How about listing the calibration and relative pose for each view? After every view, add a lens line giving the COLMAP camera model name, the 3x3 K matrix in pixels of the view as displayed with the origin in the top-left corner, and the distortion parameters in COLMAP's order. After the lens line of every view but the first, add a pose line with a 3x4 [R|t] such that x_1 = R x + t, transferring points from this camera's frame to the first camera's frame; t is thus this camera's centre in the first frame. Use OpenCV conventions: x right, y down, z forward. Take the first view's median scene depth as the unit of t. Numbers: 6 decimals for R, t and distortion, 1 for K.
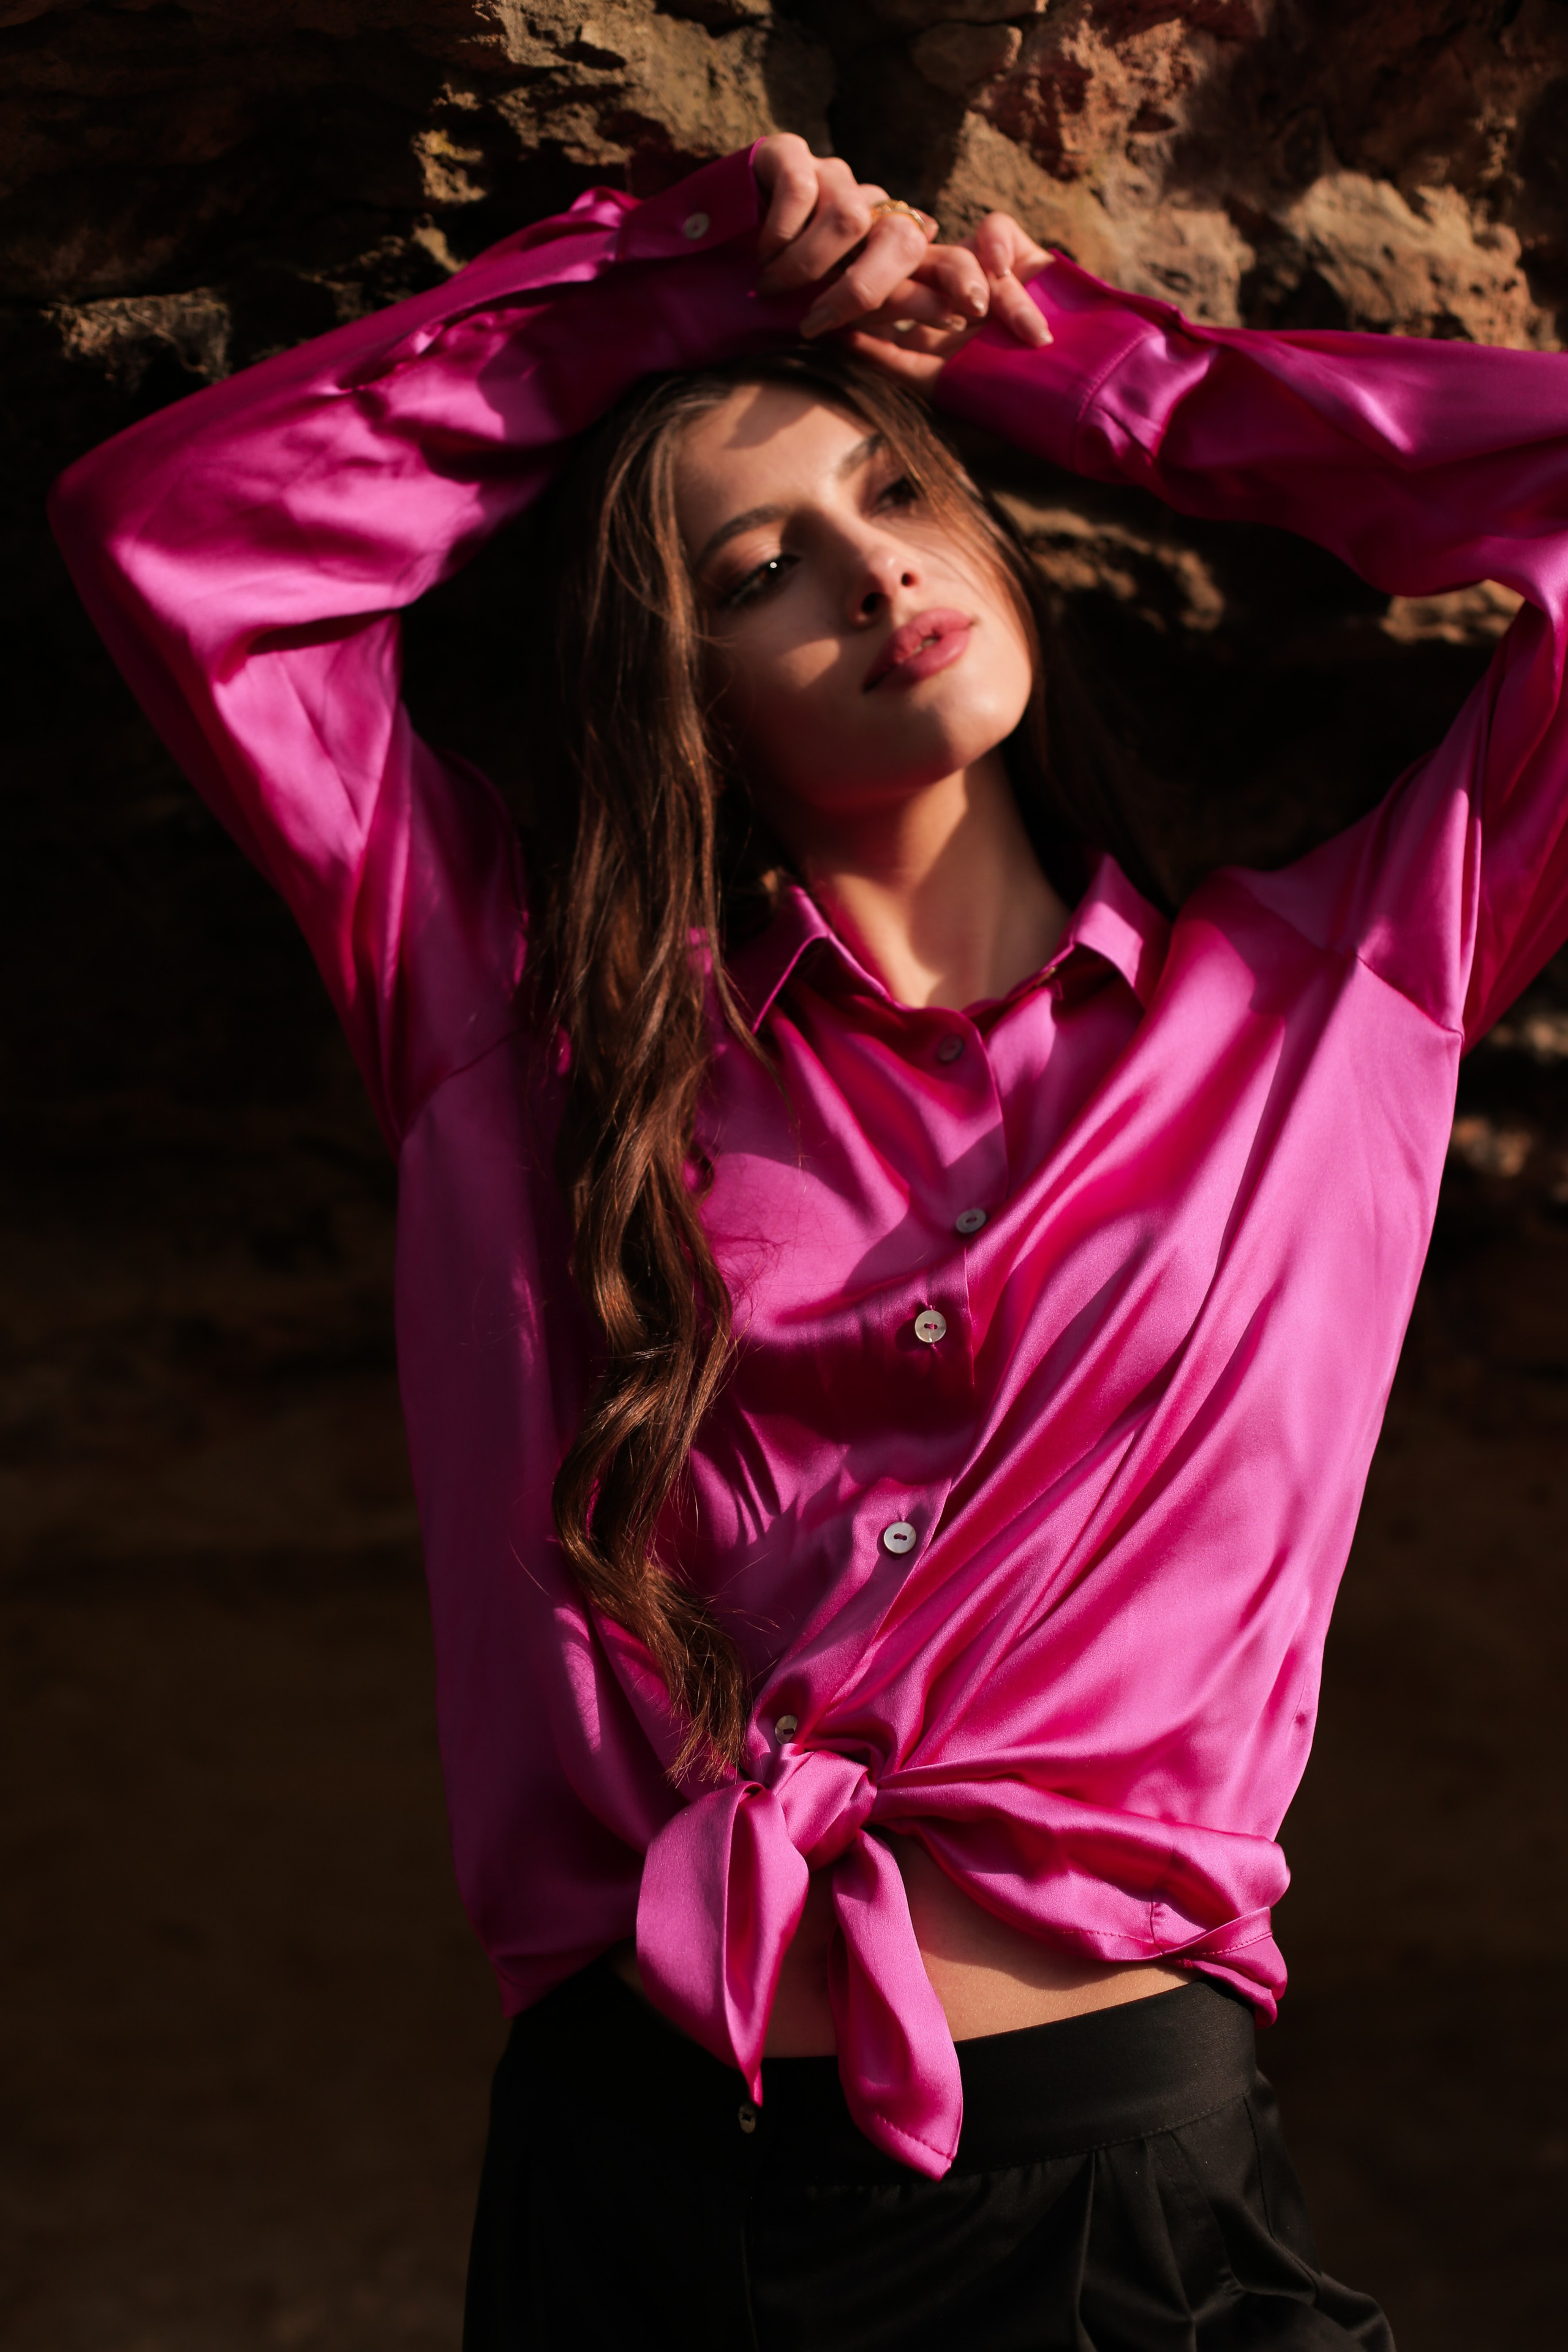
lens RADIAL K [[3438.4, 0, 782.1], [0, 3438.4, 1178.2], [0, 0, 1]] dist [-0.065294, 0.000000]
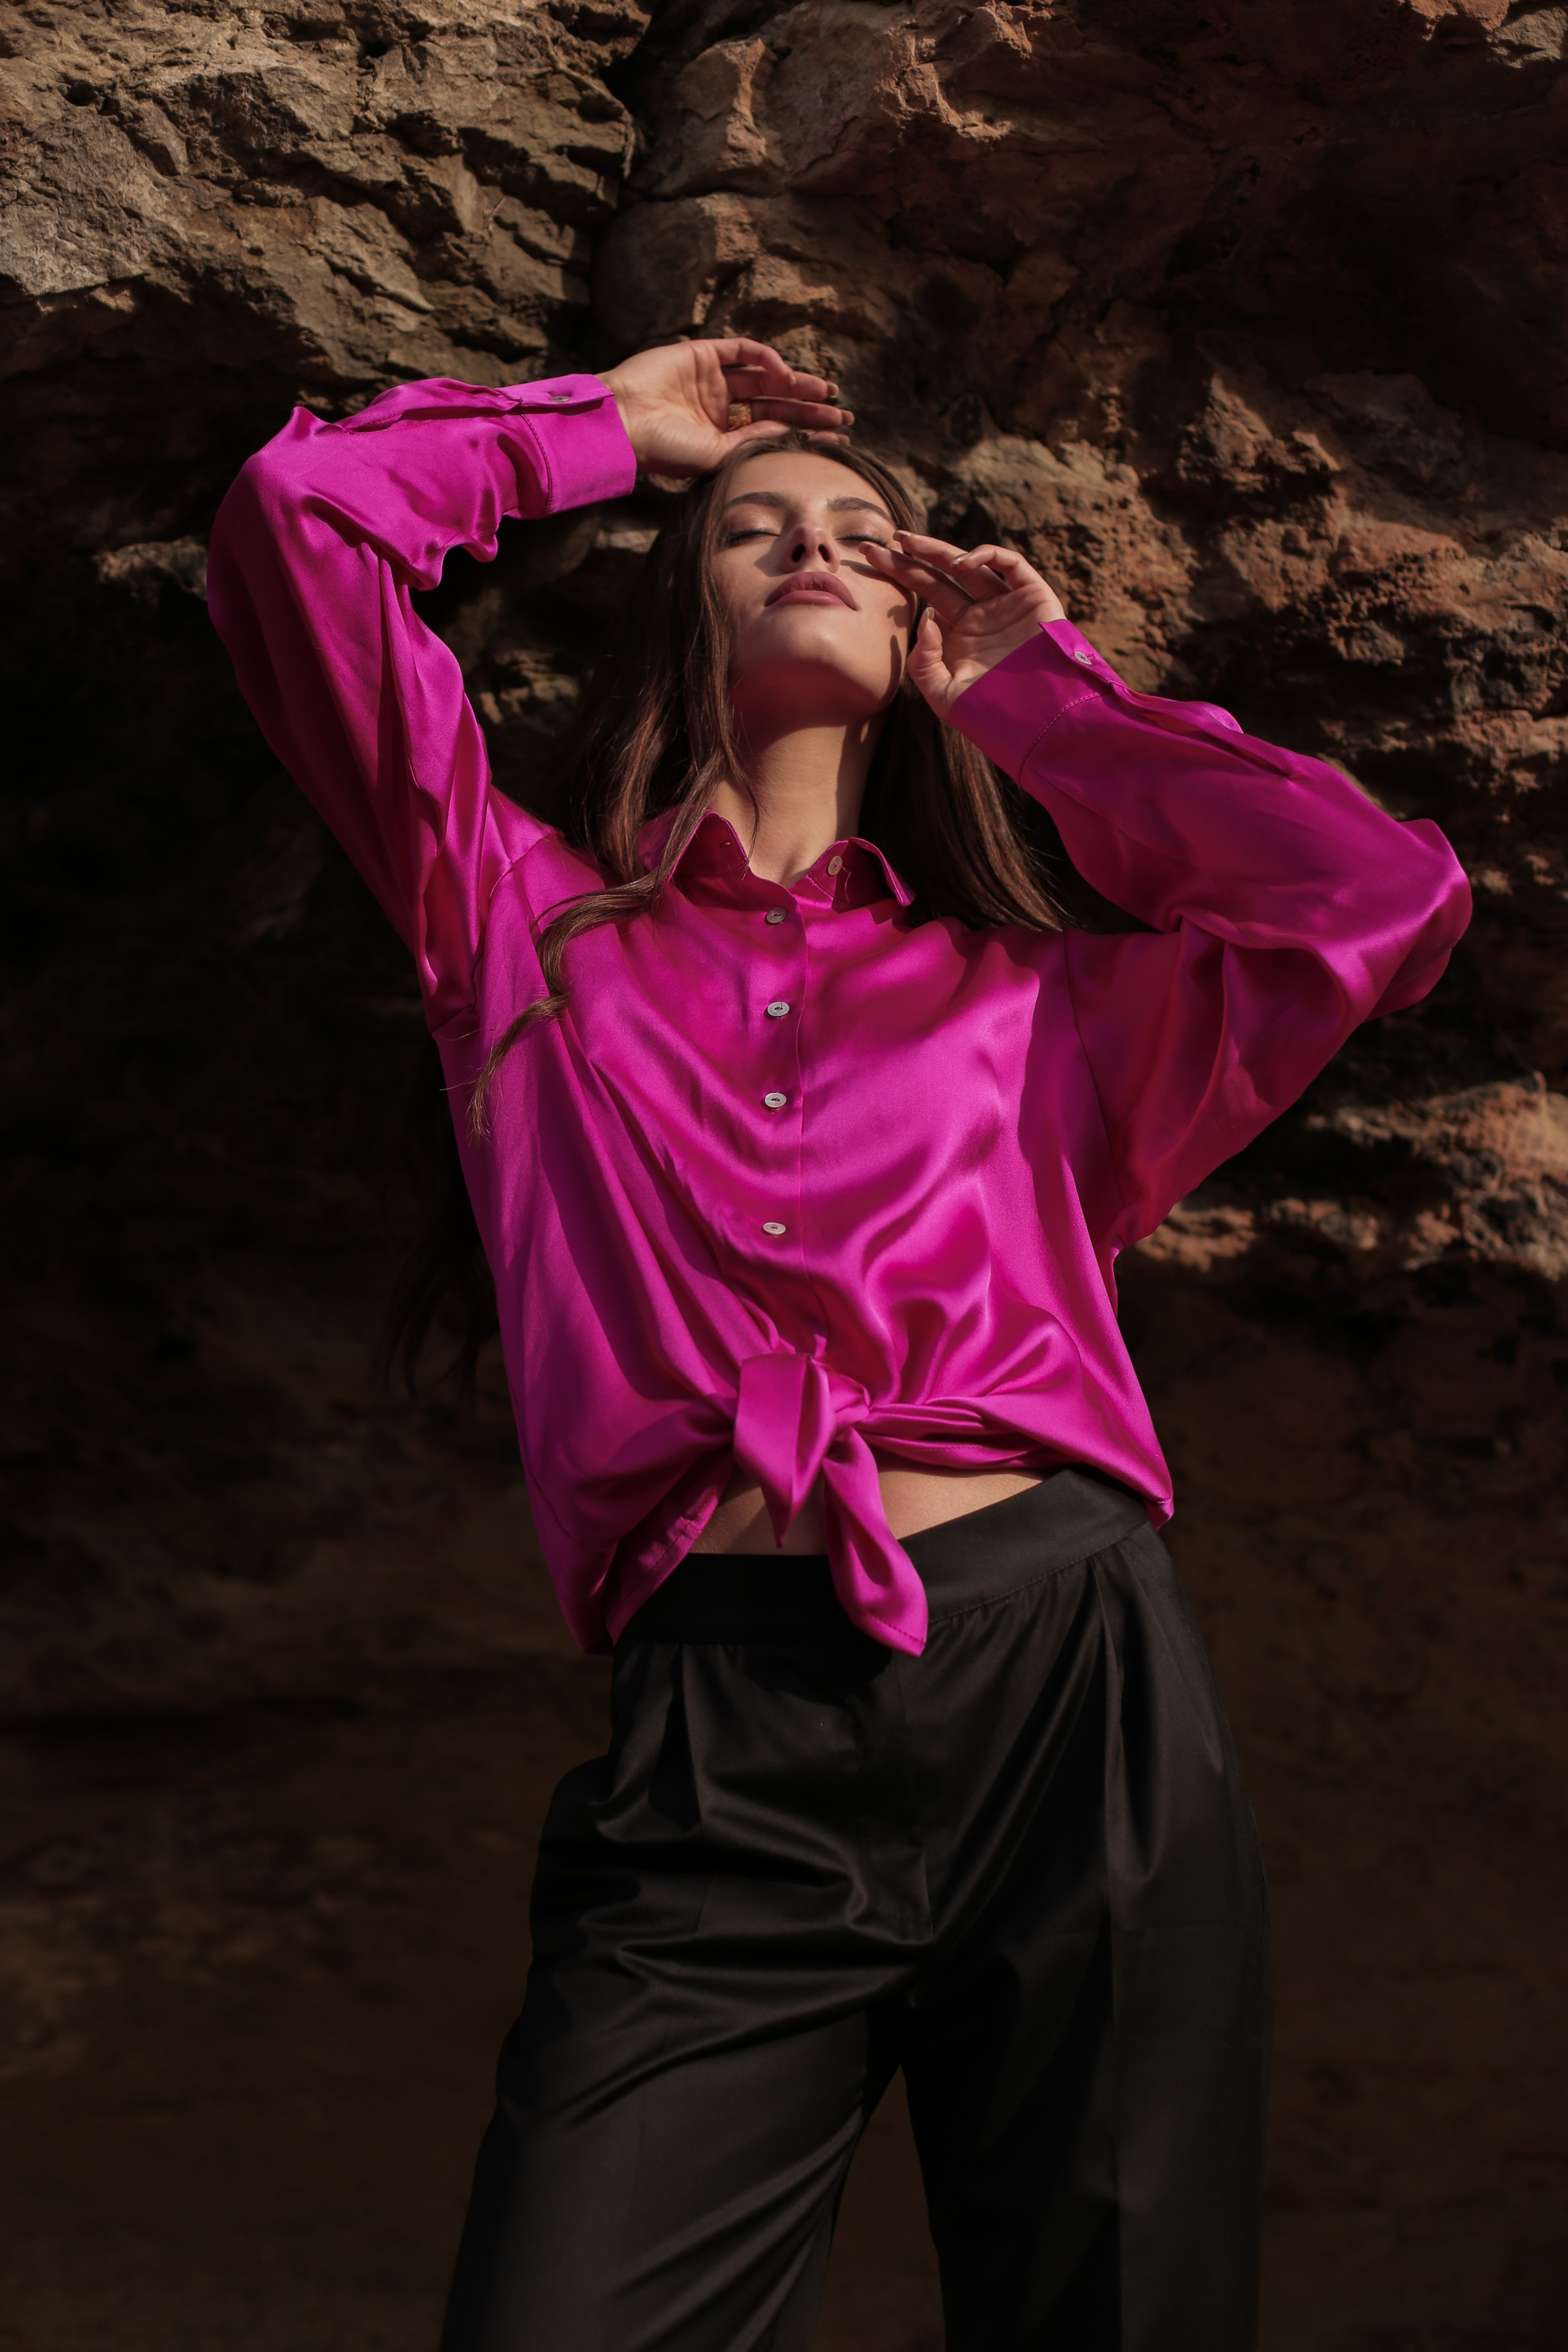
lens RADIAL K [[3438.4, 0, 785.4], [0, 3438.4, 1175.4], [0, 0, 1]] dist [-0.065294, 0.000000]
pose [[0.942918, -0.022955, -0.332234, 0.551646], [-0.051646, 0.975473, -0.213975, 0.319866], [0.328997, 0.218920, 0.918605, -0.279511]]
